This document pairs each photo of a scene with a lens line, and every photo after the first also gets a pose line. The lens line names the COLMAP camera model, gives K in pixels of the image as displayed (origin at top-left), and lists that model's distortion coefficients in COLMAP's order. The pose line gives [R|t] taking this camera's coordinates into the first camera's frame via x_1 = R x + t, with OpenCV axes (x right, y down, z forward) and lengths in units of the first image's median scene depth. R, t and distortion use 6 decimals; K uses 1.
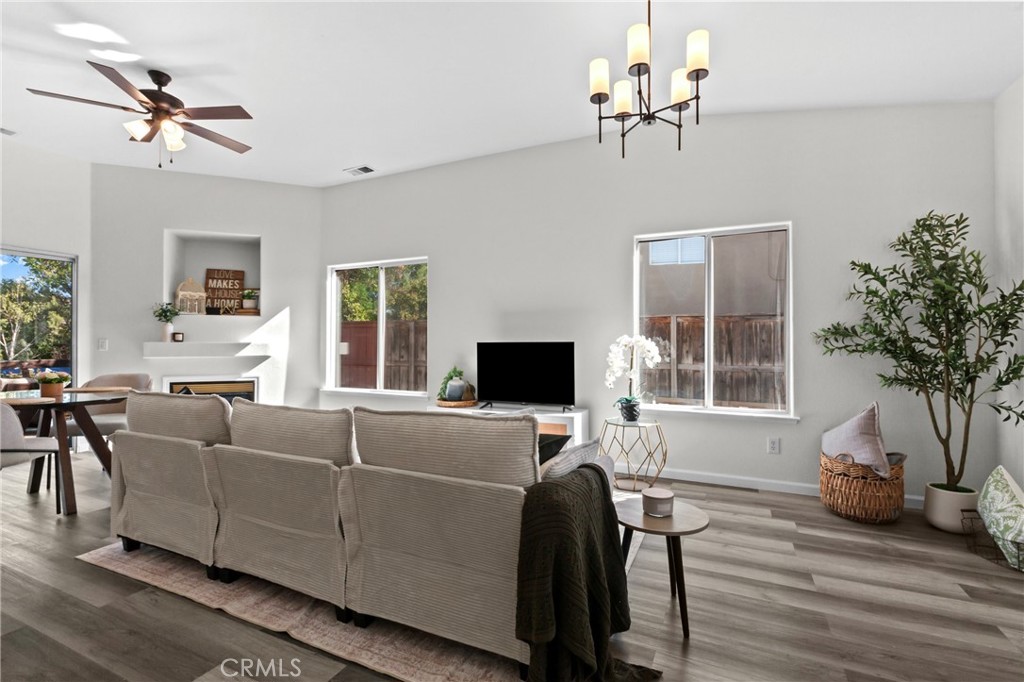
lens RADIAL K [[470.2, 0, 512.0], [0, 470.2, 341.0], [0, 0, 1]] dist [0.000614, 0.000008]
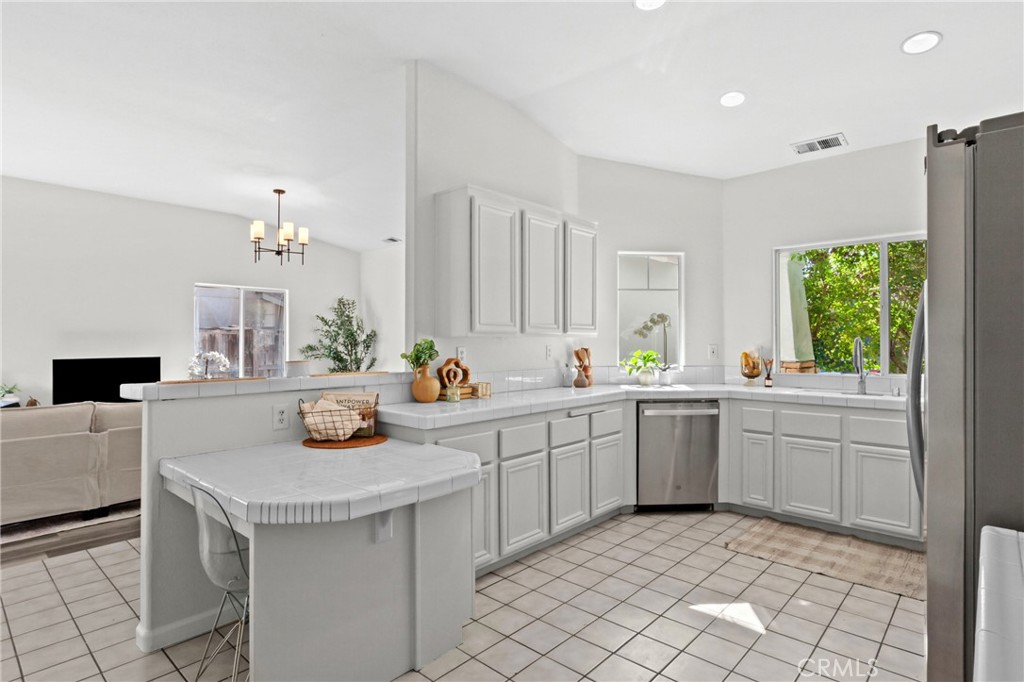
lens RADIAL K [[534.0, 0, 531.3], [0, 534.0, 339.6], [0, 0, 1]] dist [0.024607, -0.000119]
pose [[0.290787, -0.002525, 0.956784, -1.318731], [-0.006606, 0.999967, 0.004647, -0.077635], [-0.956765, -0.007672, 0.290761, -0.633020]]
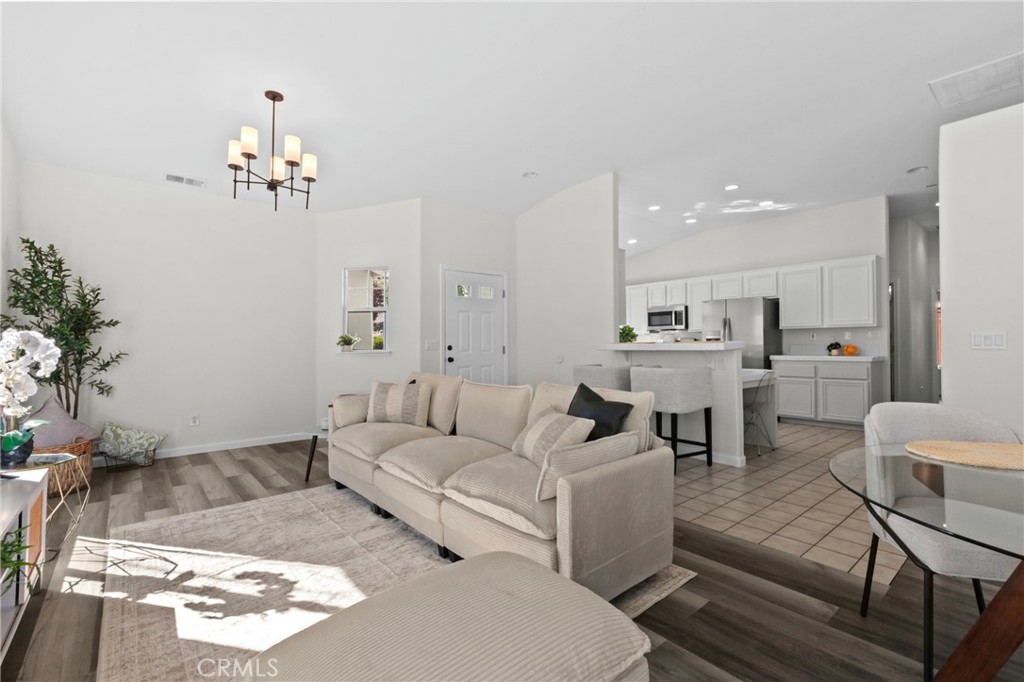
lens RADIAL K [[451.8, 0, 512.0], [0, 451.8, 341.0], [0, 0, 1]] dist [-0.001034, -0.000090]
pose [[-0.907630, 0.008622, 0.419682, -0.728307], [0.000298, 0.999802, -0.019896, 0.017930], [-0.419770, -0.017933, -0.907453, 1.469927]]
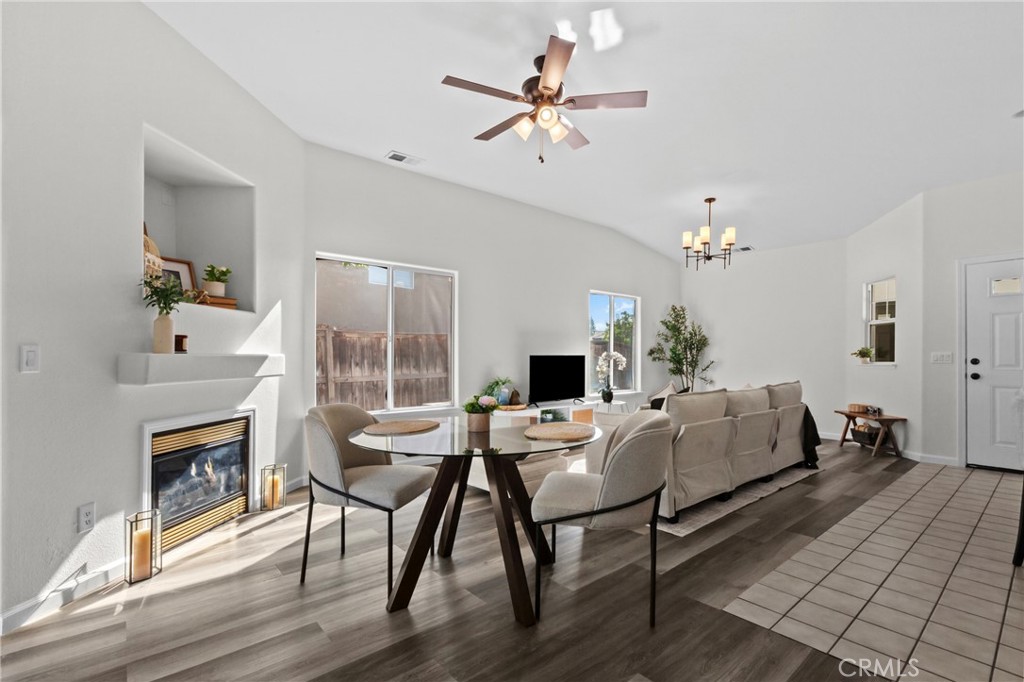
lens RADIAL K [[472.2, 0, 546.7], [0, 472.2, 354.6], [0, 0, 1]] dist [0.001120, 0.000098]
pose [[0.373987, 0.002852, 0.927430, -1.628917], [-0.008791, 0.999961, 0.000470, -0.000780], [-0.927392, -0.008329, 0.373997, 0.656444]]
